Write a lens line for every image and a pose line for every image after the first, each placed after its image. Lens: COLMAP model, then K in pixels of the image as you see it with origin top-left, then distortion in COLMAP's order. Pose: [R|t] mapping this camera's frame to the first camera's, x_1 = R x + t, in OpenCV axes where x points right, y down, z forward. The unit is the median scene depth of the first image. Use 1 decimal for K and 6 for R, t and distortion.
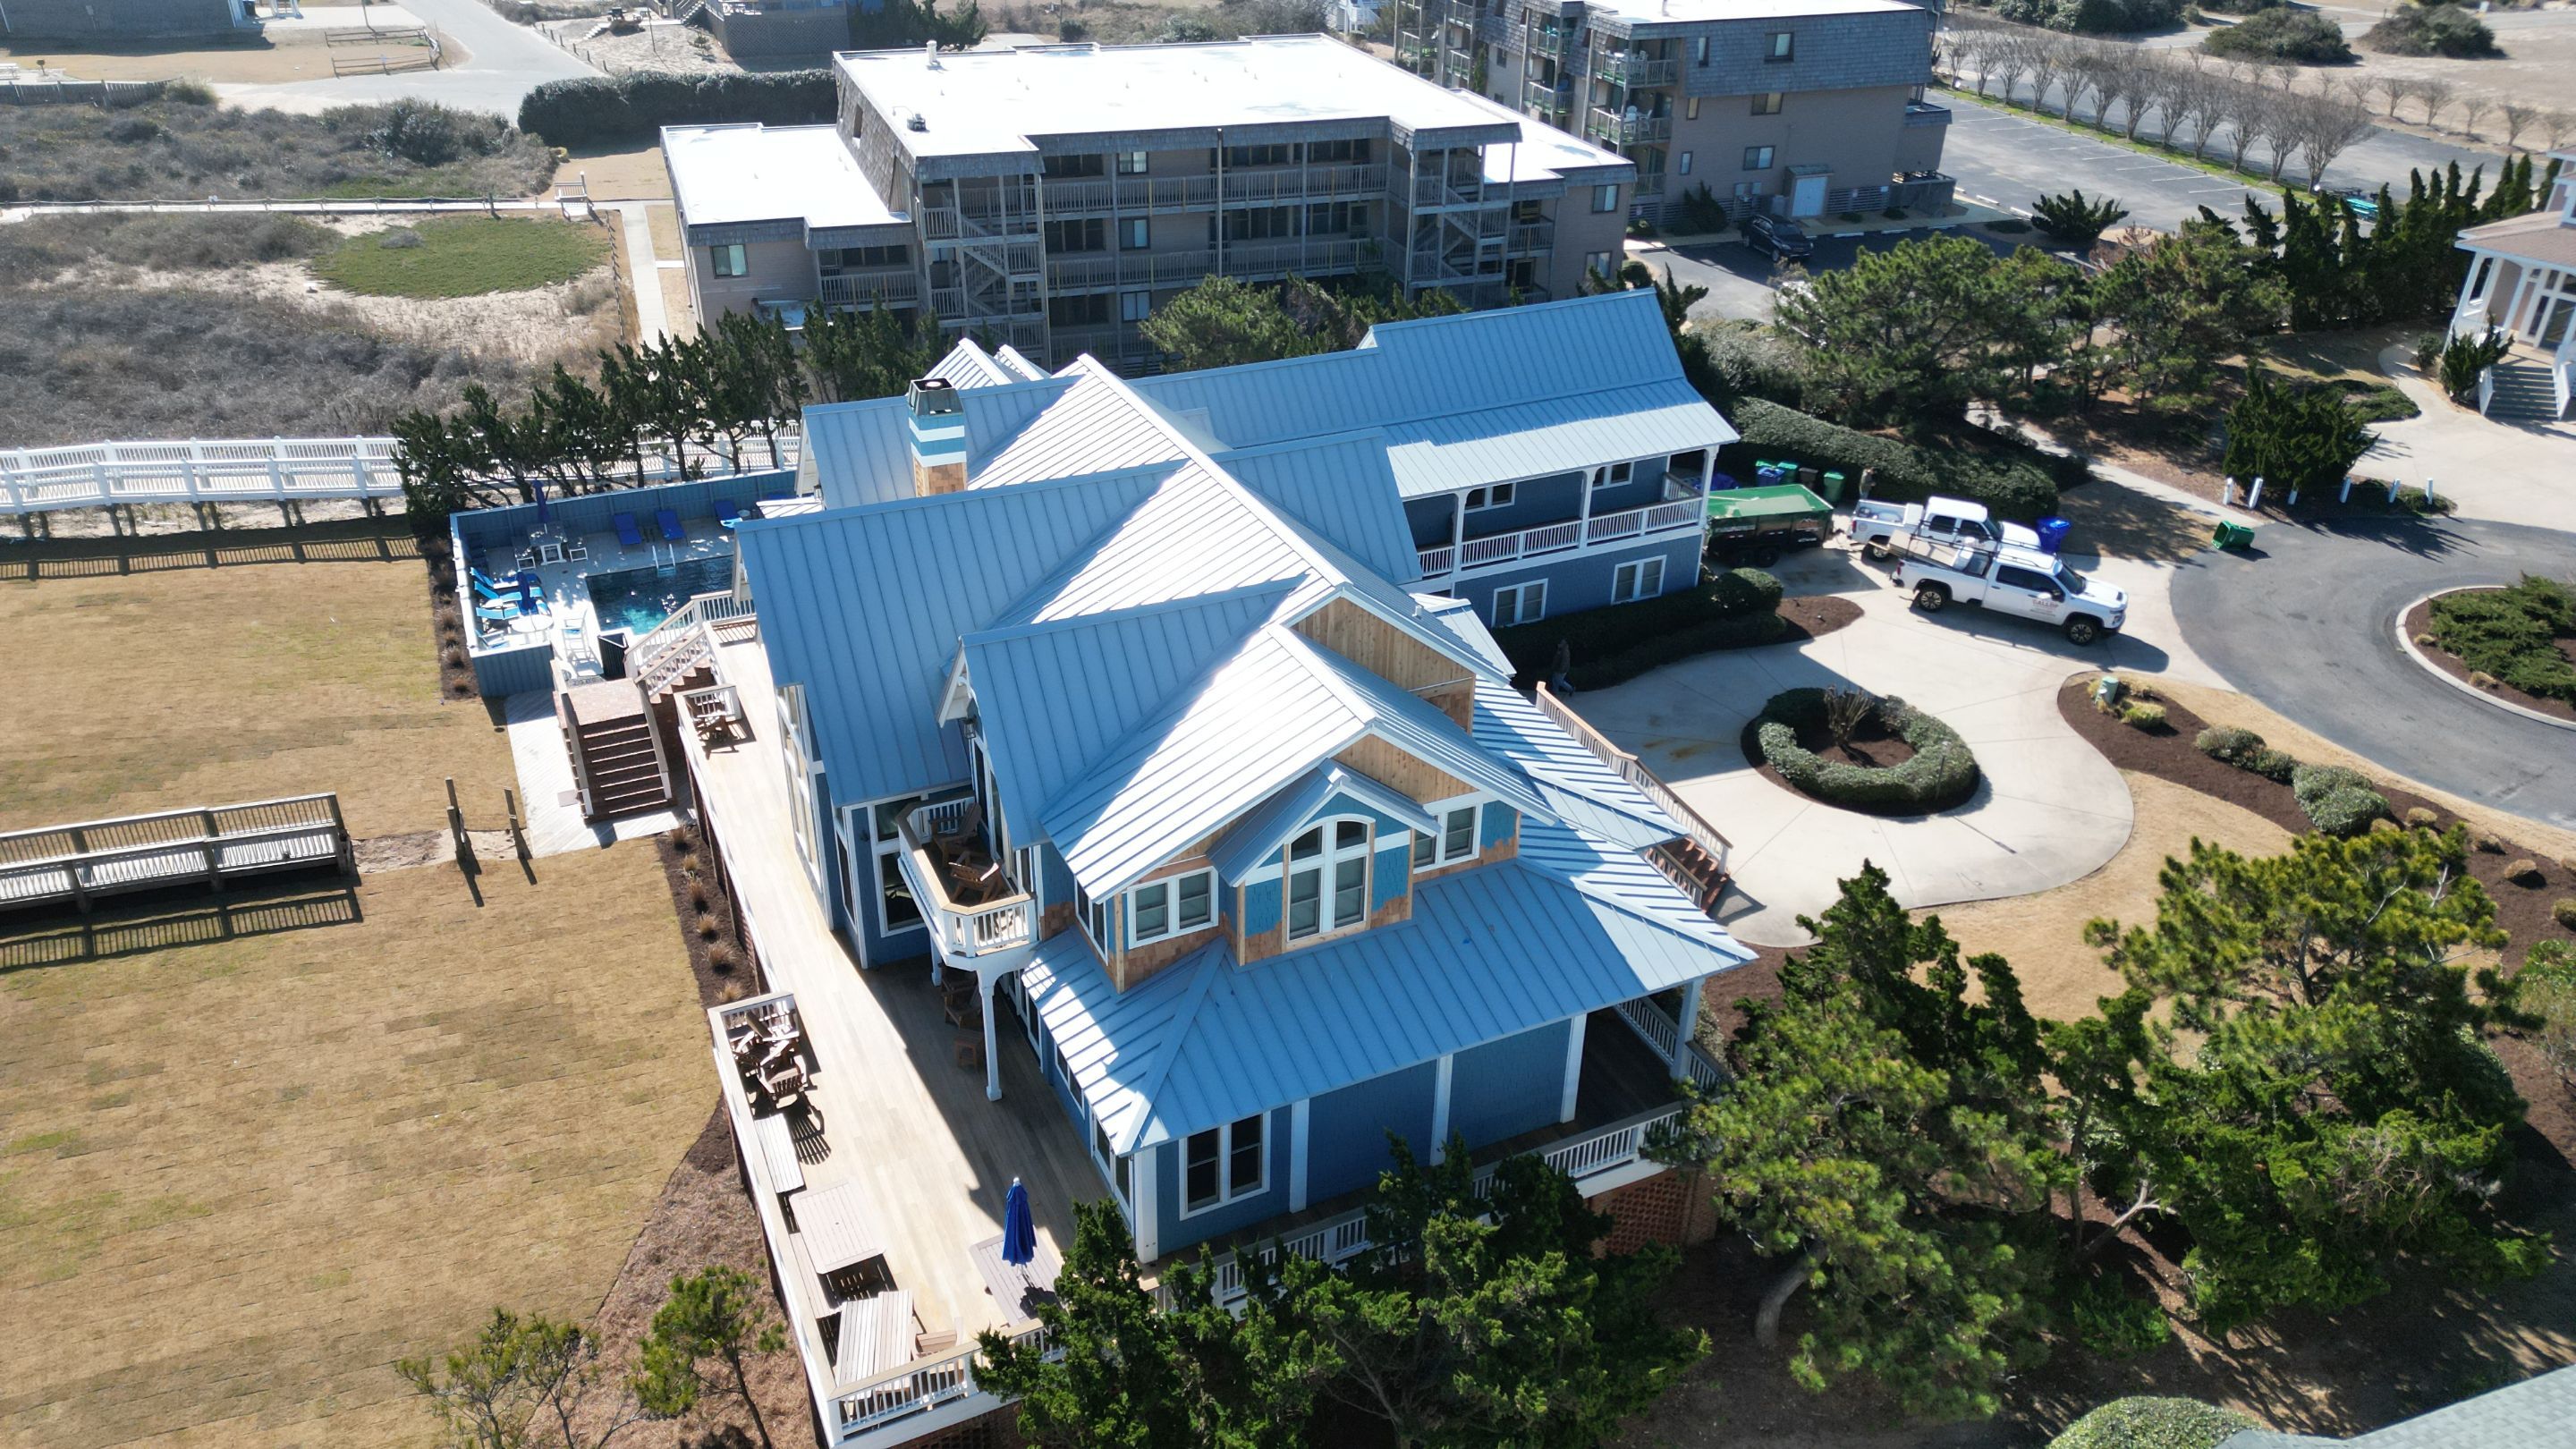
lens RADIAL K [[1788.8, 0, 1288.0], [0, 1788.8, 724.5], [0, 0, 1]] dist [0.070602, -0.063975]
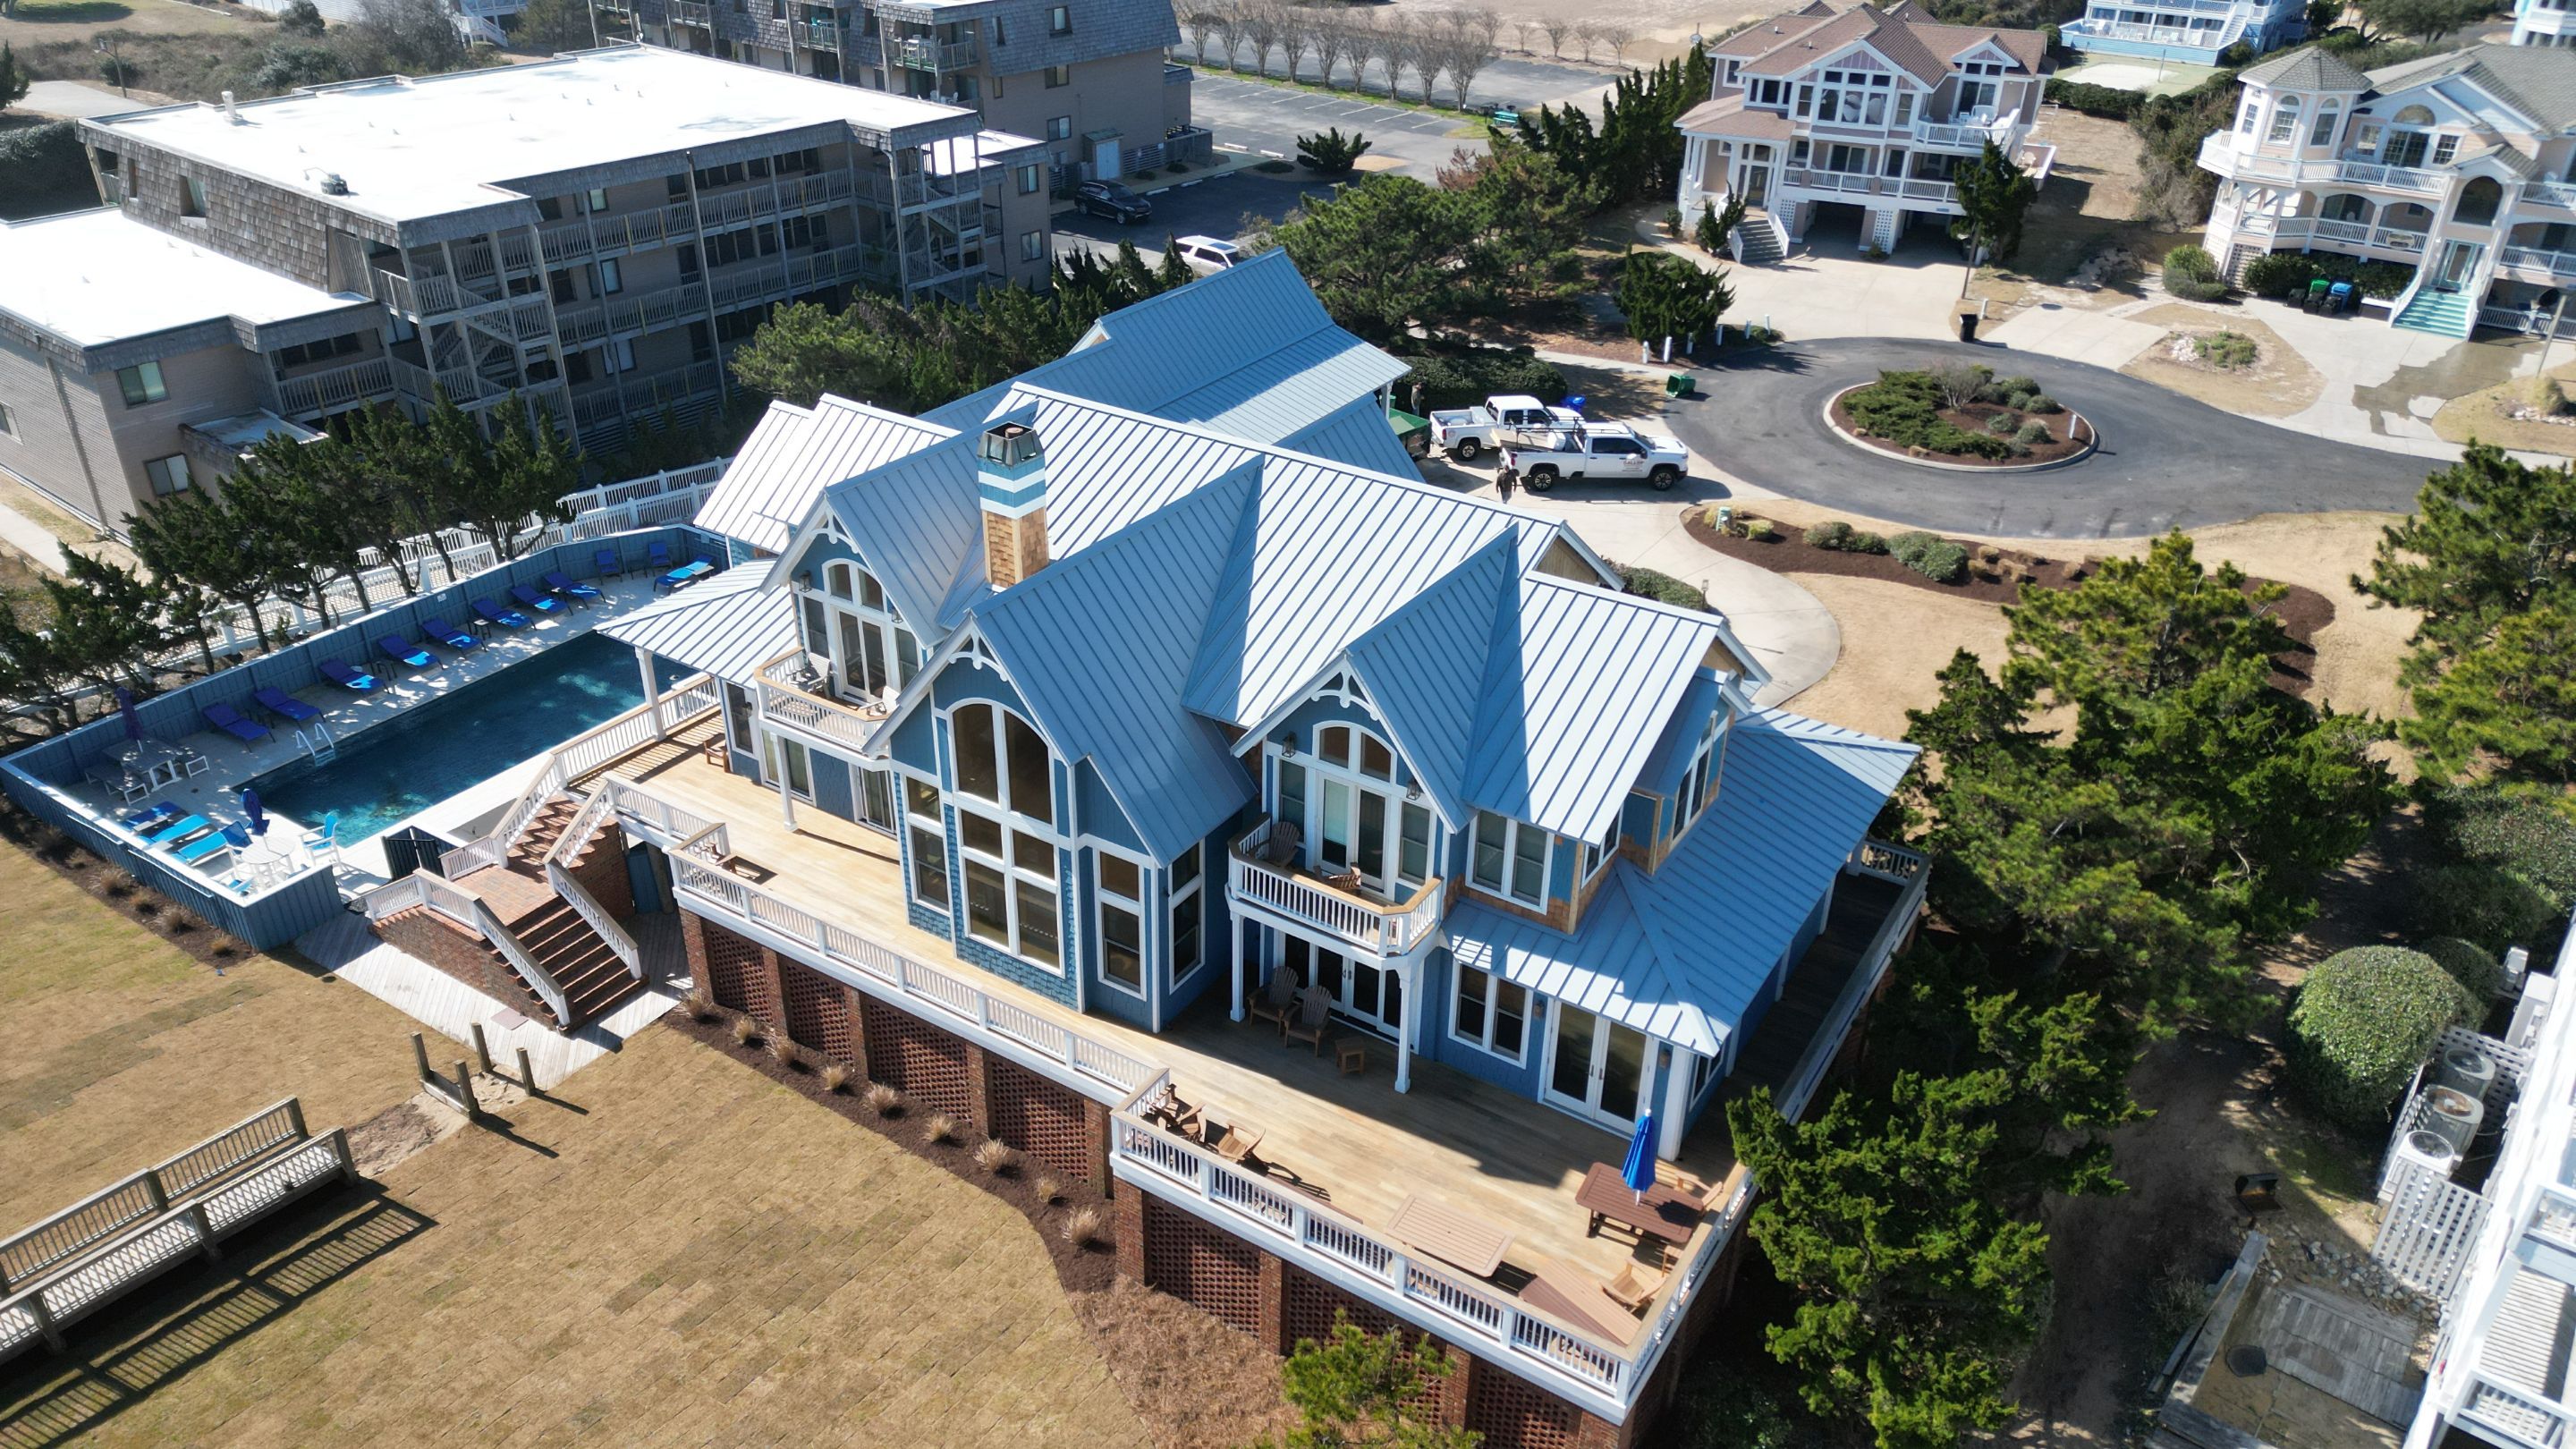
lens RADIAL K [[1788.8, 0, 1288.0], [0, 1788.8, 724.5], [0, 0, 1]] dist [0.070602, -0.063975]
pose [[0.847546, -0.264723, 0.459986, -0.347235], [0.260280, 0.962660, 0.074436, -0.046087], [-0.462515, 0.056637, 0.884801, 0.067812]]
